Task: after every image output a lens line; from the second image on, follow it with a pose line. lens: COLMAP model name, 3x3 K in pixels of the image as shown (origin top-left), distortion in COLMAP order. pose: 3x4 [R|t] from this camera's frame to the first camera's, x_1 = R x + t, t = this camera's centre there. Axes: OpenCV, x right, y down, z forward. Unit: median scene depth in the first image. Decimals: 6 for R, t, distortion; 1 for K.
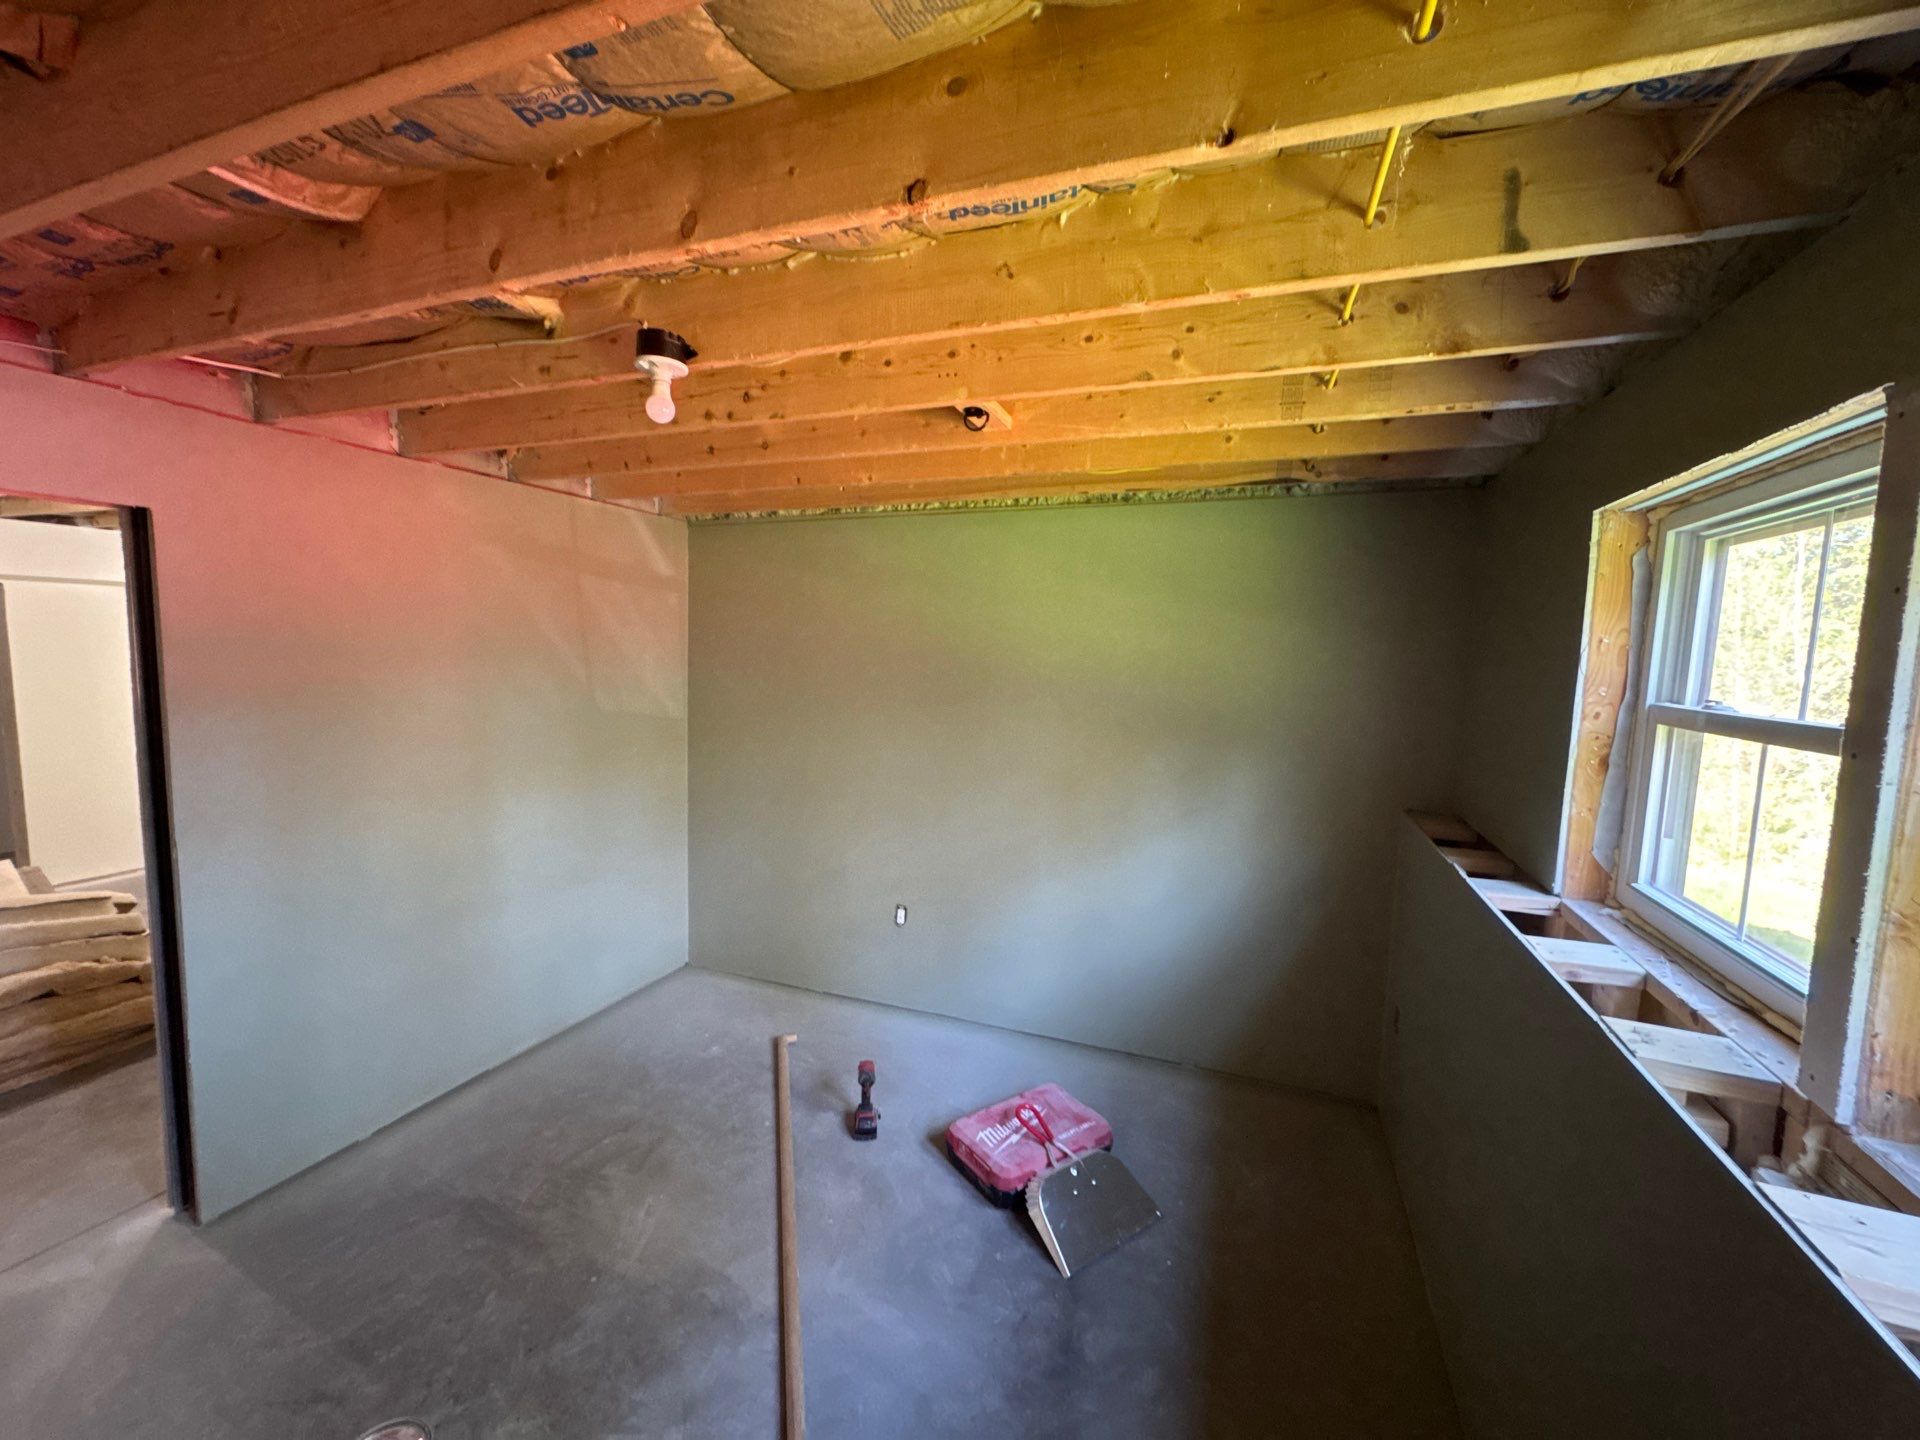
lens RADIAL K [[765.8, 0, 960.0], [0, 765.8, 720.0], [0, 0, 1]] dist [-0.000083, -0.000026]
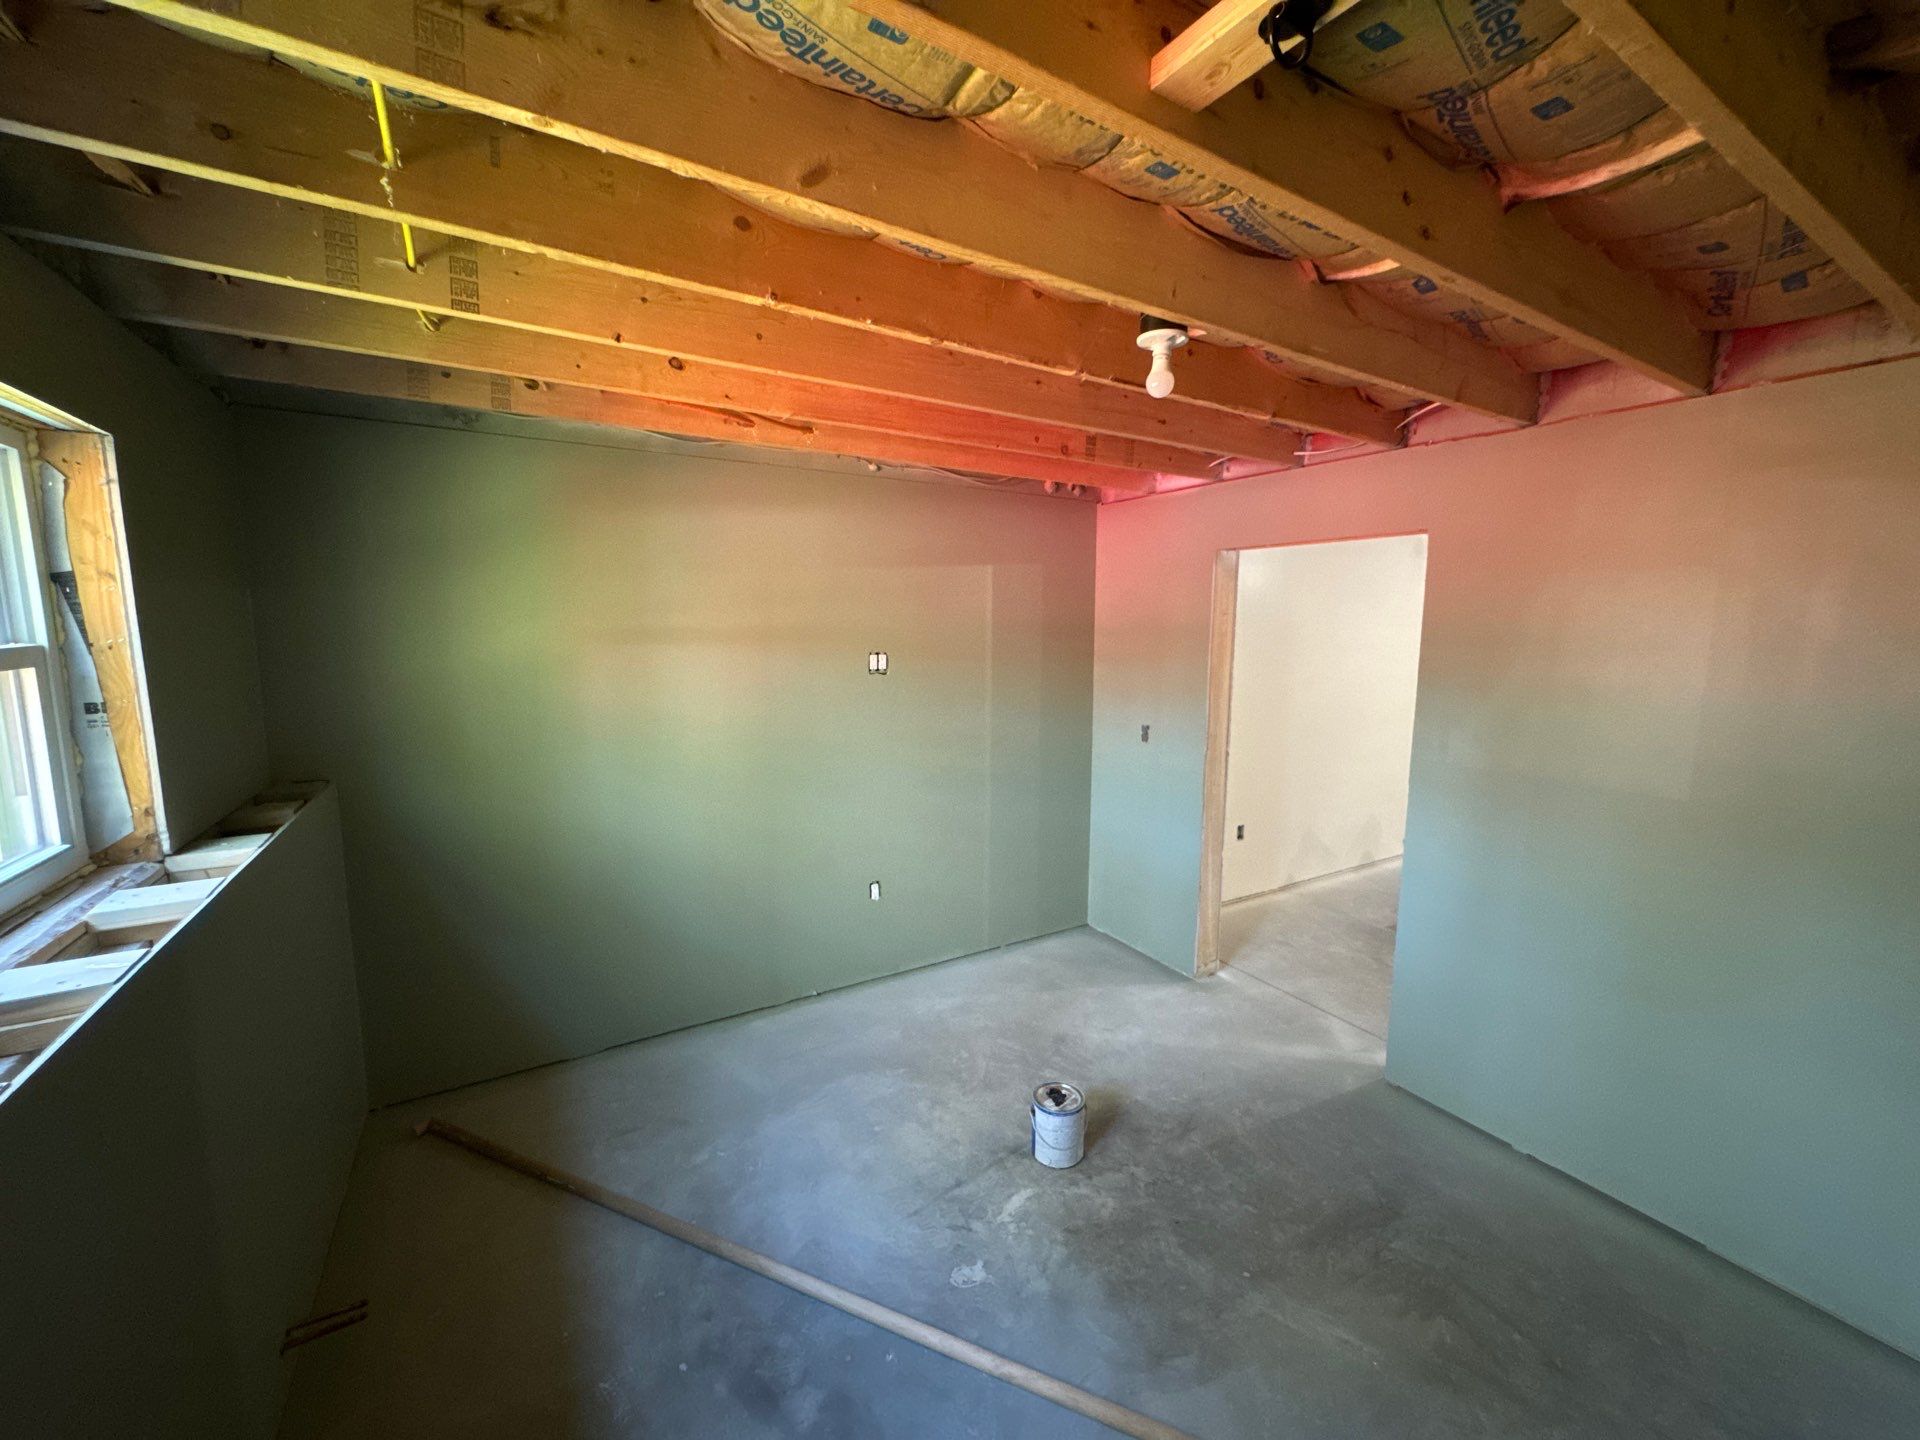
lens RADIAL K [[765.8, 0, 960.0], [0, 765.8, 720.0], [0, 0, 1]] dist [-0.000083, -0.000026]
pose [[-0.615583, 0.070728, -0.784892, 0.519141], [-0.098234, 0.981310, 0.165472, -0.102166], [0.781926, 0.178965, -0.597130, 1.310509]]
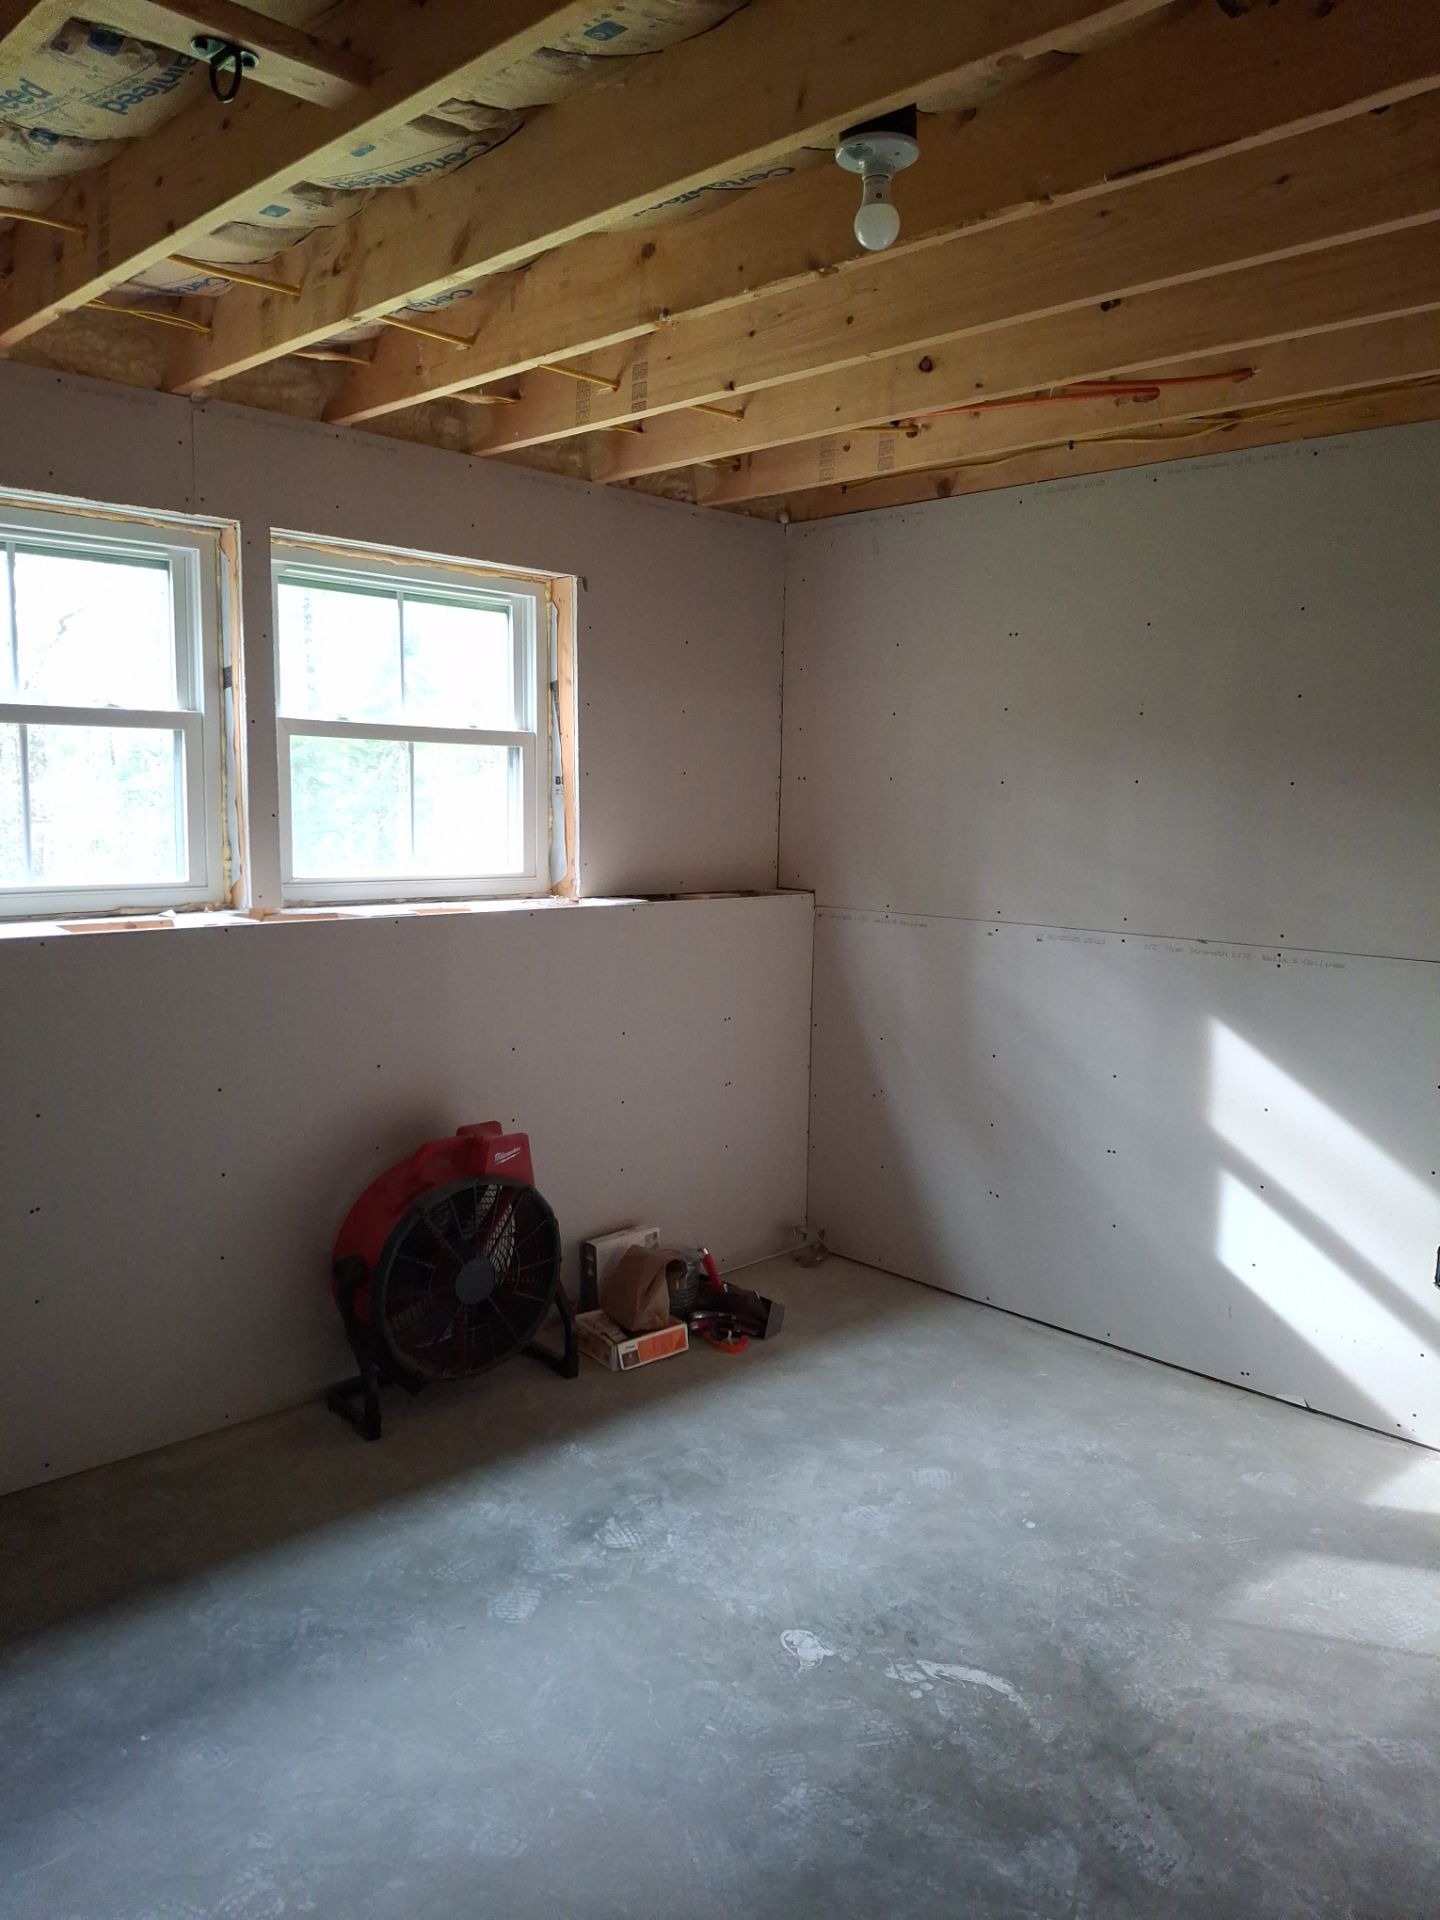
lens RADIAL K [[1450.3, 0, 720.0], [0, 1450.3, 960.0], [0, 0, 1]] dist [-0.002010, -0.000471]
pose [[-0.909765, -0.087036, 0.405898, -0.173521], [-0.000699, 0.978094, 0.208164, -0.082806], [-0.415124, 0.189097, -0.889896, 1.668218]]
